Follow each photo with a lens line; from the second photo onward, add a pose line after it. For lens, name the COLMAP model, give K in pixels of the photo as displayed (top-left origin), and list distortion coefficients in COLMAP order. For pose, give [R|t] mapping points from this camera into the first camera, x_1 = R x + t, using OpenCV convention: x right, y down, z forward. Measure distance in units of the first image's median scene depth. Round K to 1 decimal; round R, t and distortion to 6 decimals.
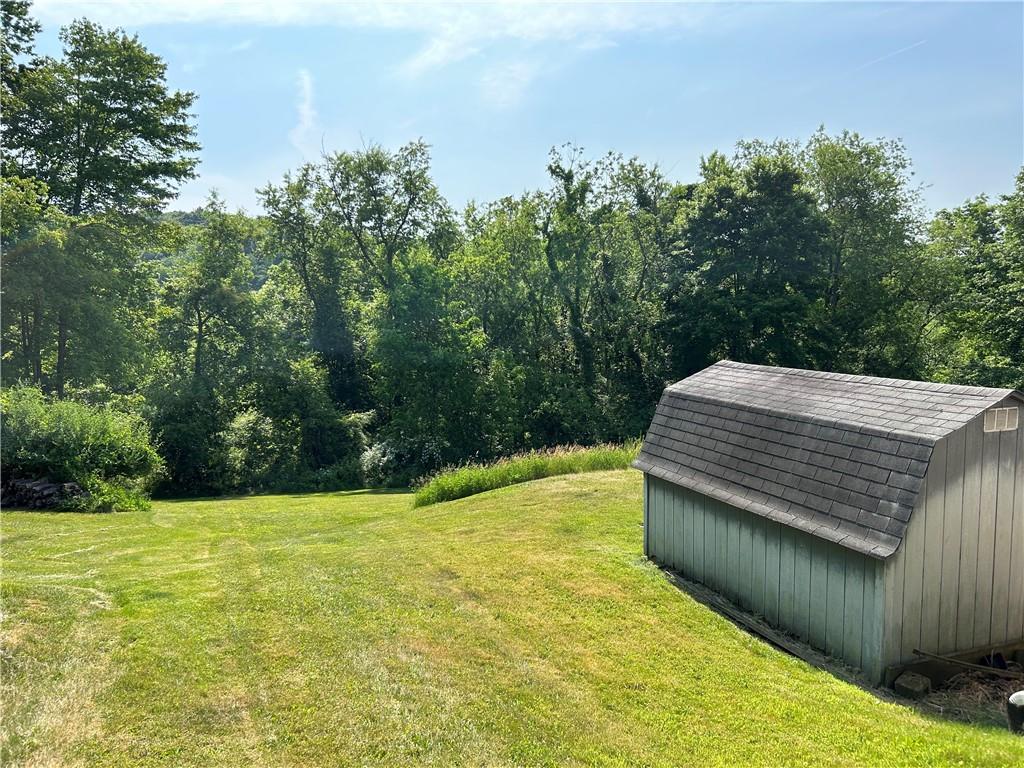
lens RADIAL K [[773.5, 0, 511.2], [0, 773.5, 386.4], [0, 0, 1]] dist [-0.002973, -0.001860]
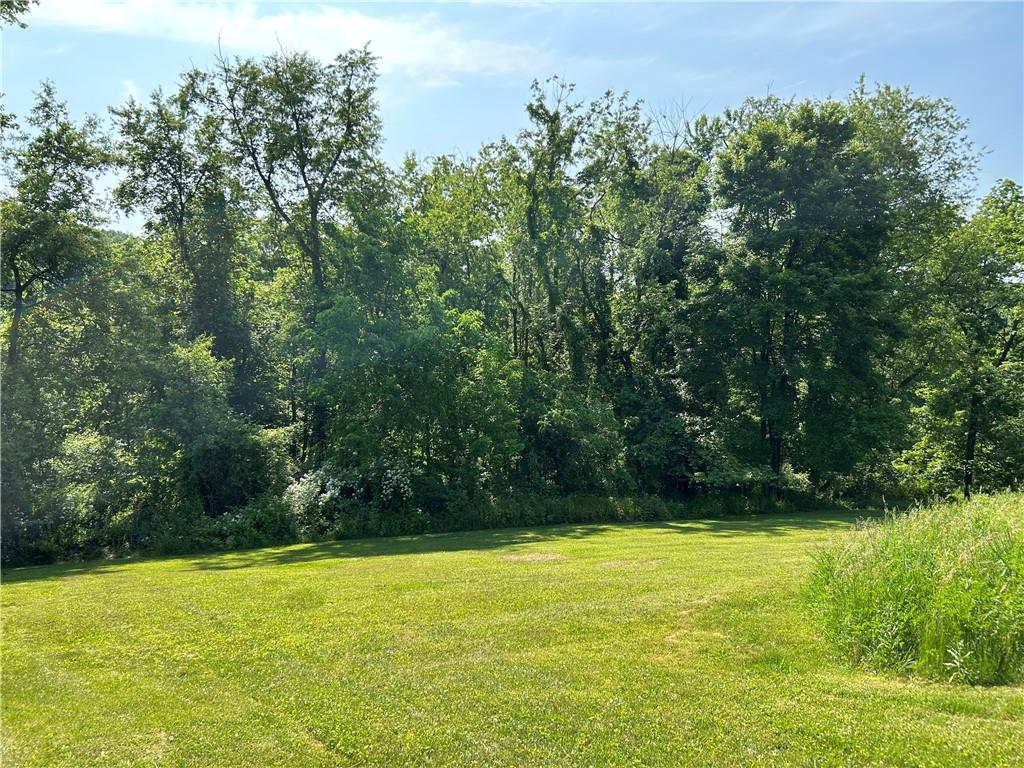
lens RADIAL K [[773.5, 0, 513.0], [0, 773.5, 380.8], [0, 0, 1]] dist [-0.002973, -0.001860]
pose [[0.978436, 0.006890, 0.206436, -0.128777], [0.003721, 0.998693, -0.050968, 0.027375], [-0.206517, 0.050637, 0.977132, 0.285975]]
